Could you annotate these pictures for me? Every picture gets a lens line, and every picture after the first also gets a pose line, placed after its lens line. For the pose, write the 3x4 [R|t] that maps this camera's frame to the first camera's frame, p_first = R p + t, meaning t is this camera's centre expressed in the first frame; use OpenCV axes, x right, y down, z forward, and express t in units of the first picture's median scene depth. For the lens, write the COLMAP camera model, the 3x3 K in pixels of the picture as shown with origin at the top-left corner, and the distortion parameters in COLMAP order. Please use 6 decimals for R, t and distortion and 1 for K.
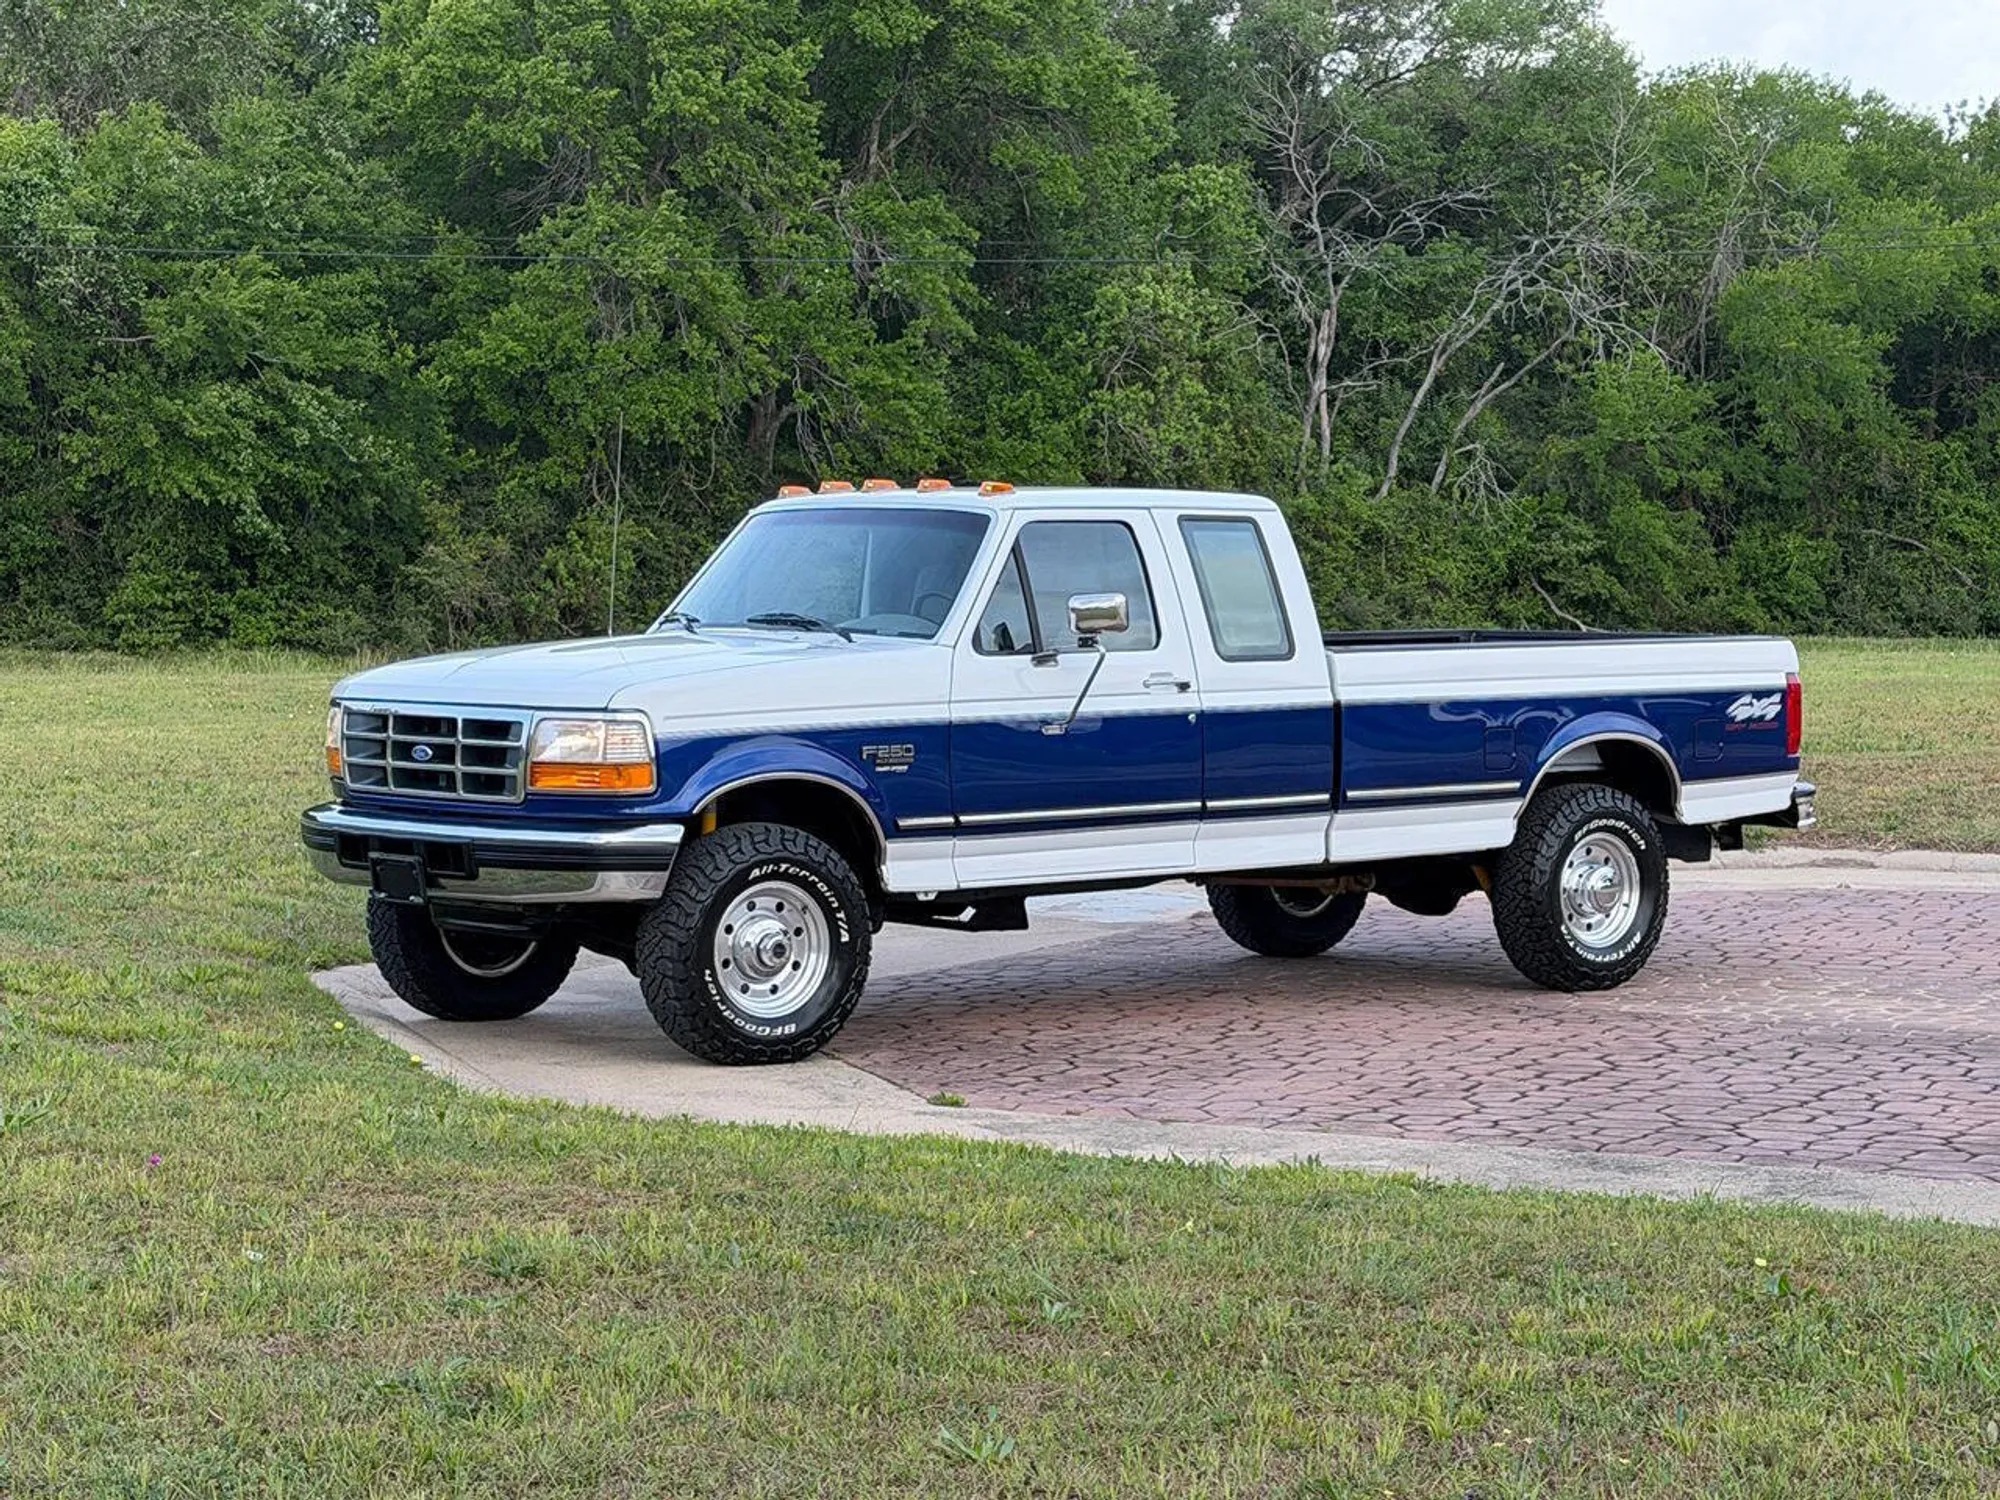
lens RADIAL K [[4090.2, 0, 995.7], [0, 4090.2, 780.8], [0, 0, 1]] dist [0.083344, 0.422949]
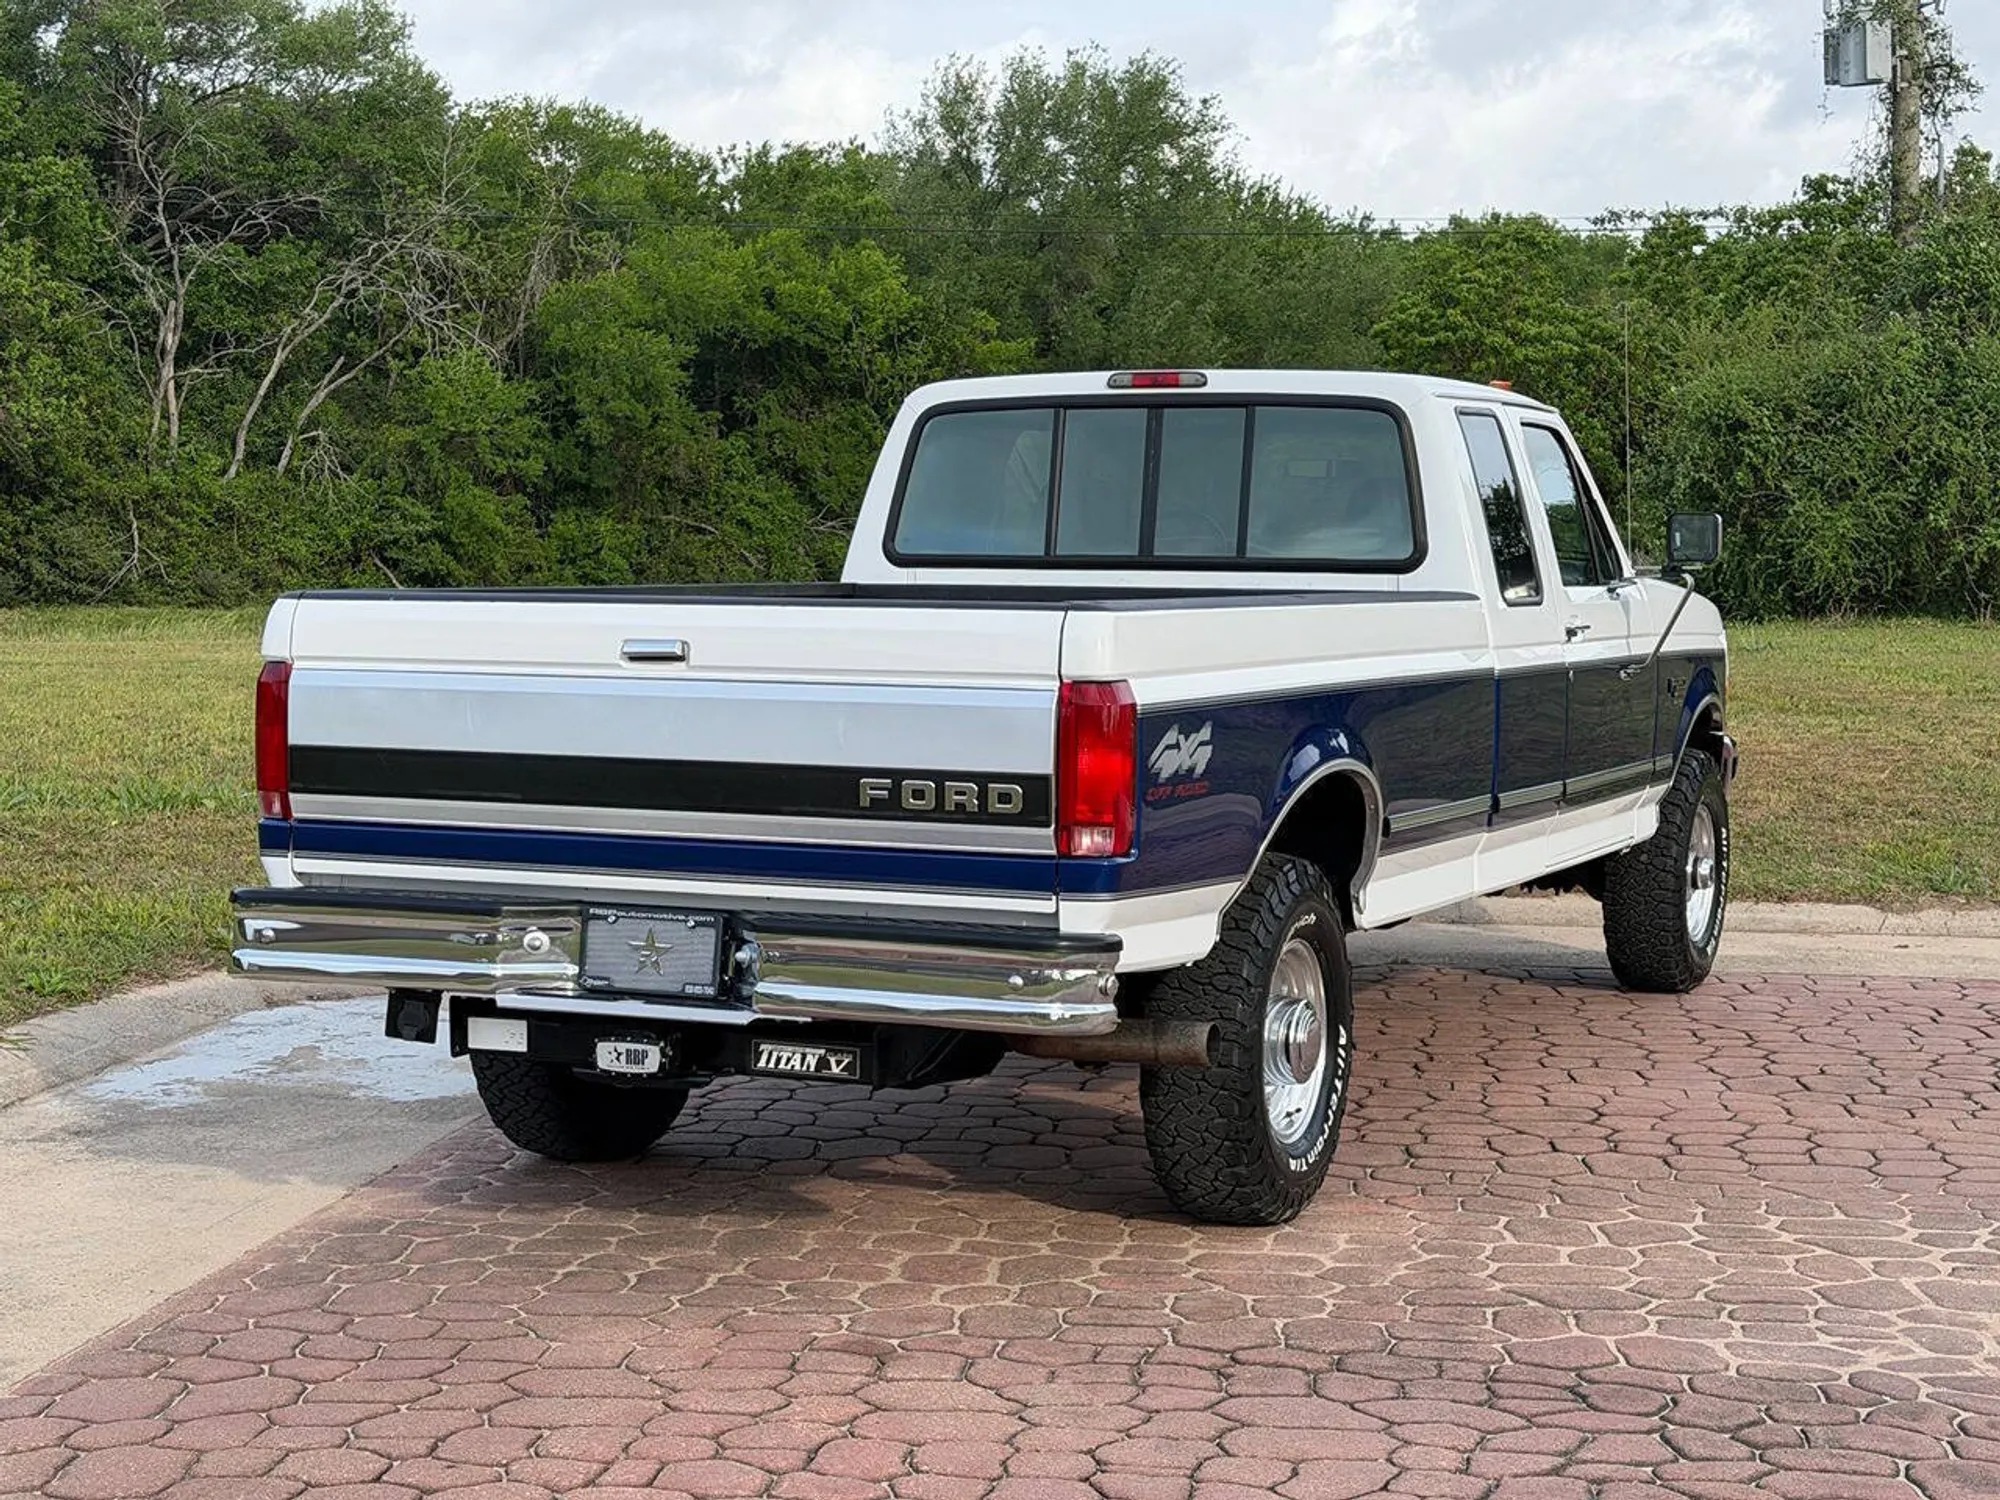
lens RADIAL K [[3290.4, 0, 1000.0], [0, 3290.4, 750.0], [0, 0, 1]] dist [0.148725, -0.022806]
pose [[0.940943, -0.013929, 0.338278, -0.013027], [0.011493, 0.999892, 0.009204, -0.004281], [-0.338370, -0.004772, 0.941001, 0.131384]]
